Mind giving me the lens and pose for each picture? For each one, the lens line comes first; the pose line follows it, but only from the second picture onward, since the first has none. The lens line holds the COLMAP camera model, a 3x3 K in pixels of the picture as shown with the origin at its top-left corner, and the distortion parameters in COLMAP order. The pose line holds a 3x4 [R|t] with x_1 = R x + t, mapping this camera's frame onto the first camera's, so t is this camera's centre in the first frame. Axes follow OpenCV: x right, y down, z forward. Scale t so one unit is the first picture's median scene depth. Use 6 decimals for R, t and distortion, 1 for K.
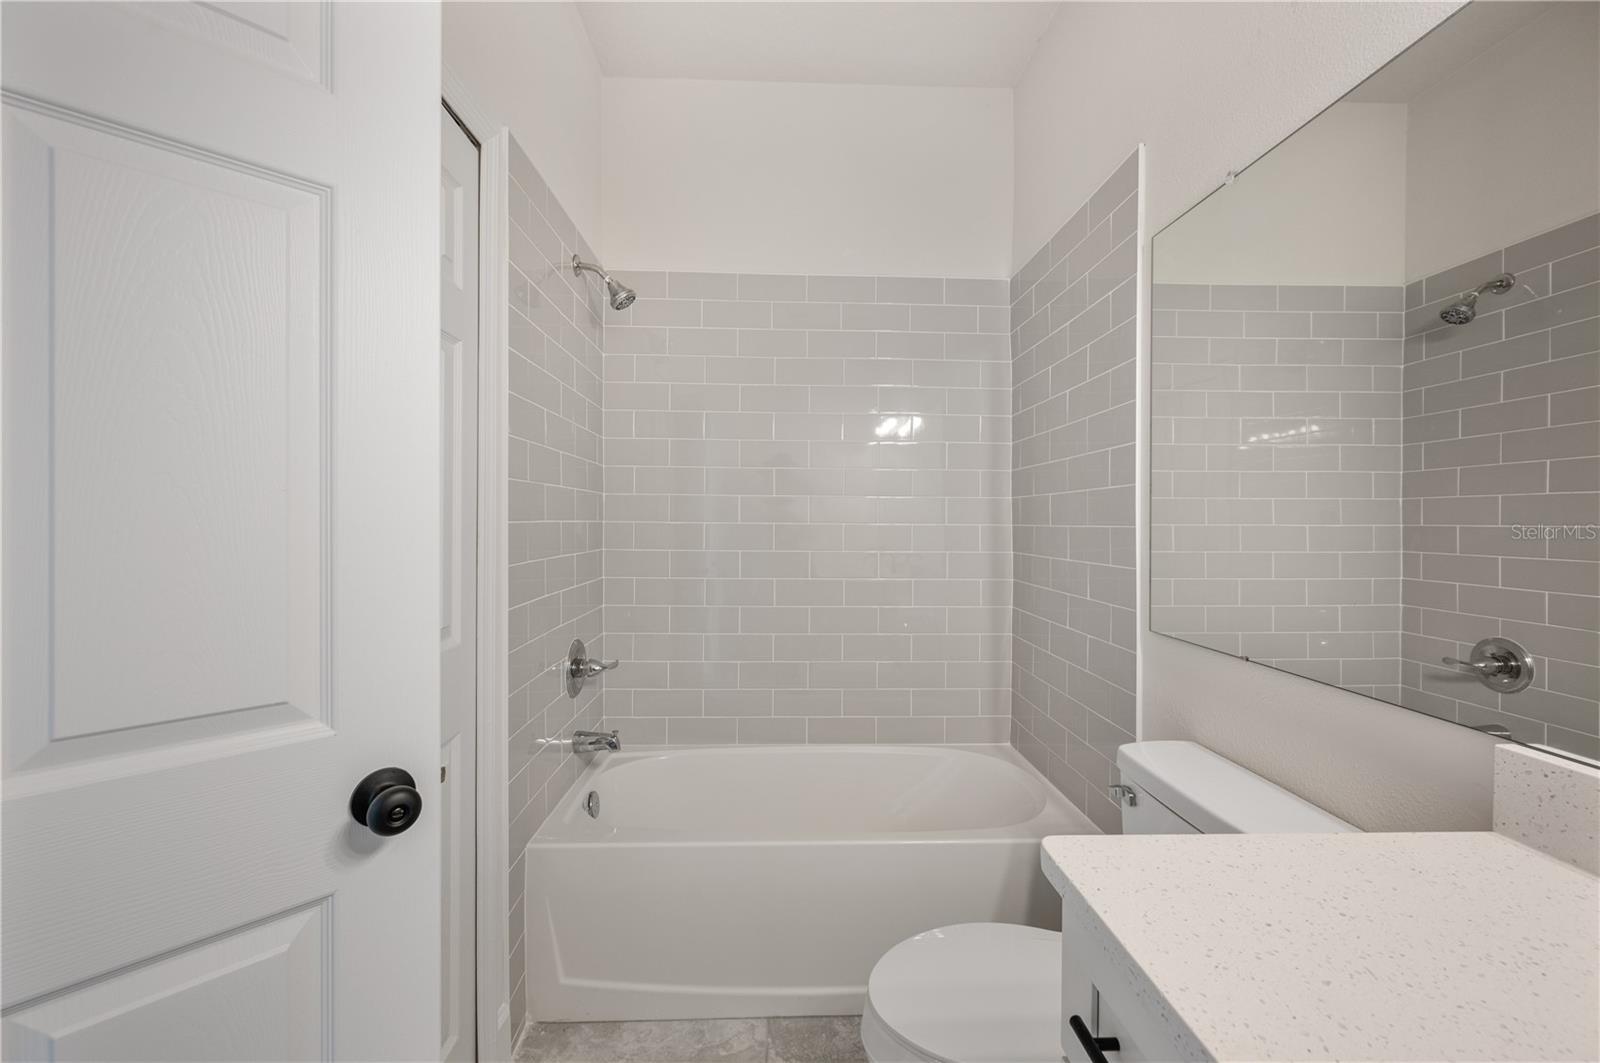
lens RADIAL K [[636.5, 0, 809.9], [0, 636.5, 517.2], [0, 0, 1]] dist [0.003746, -0.000055]
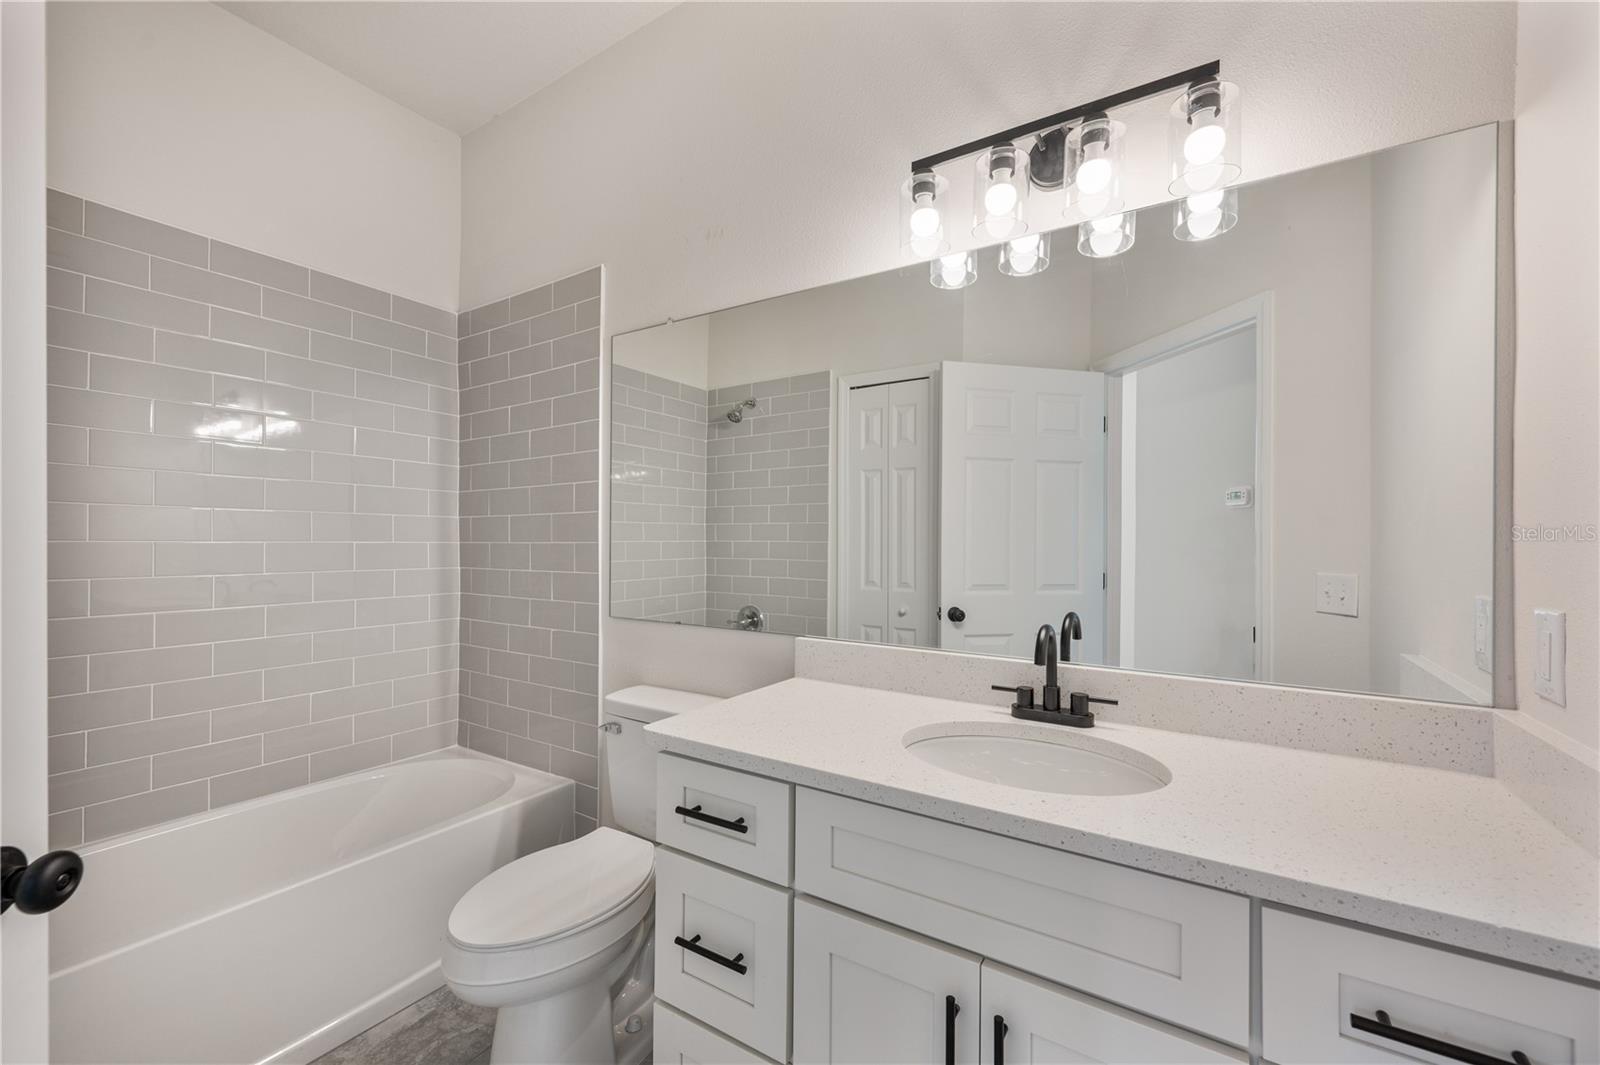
lens RADIAL K [[636.5, 0, 798.2], [0, 636.5, 536.4], [0, 0, 1]] dist [0.003746, -0.000055]
pose [[0.570005, 0.003393, 0.821634, -0.265360], [-0.003548, 0.999992, -0.001668, 0.002276], [-0.821633, -0.001965, 0.570013, -0.095552]]
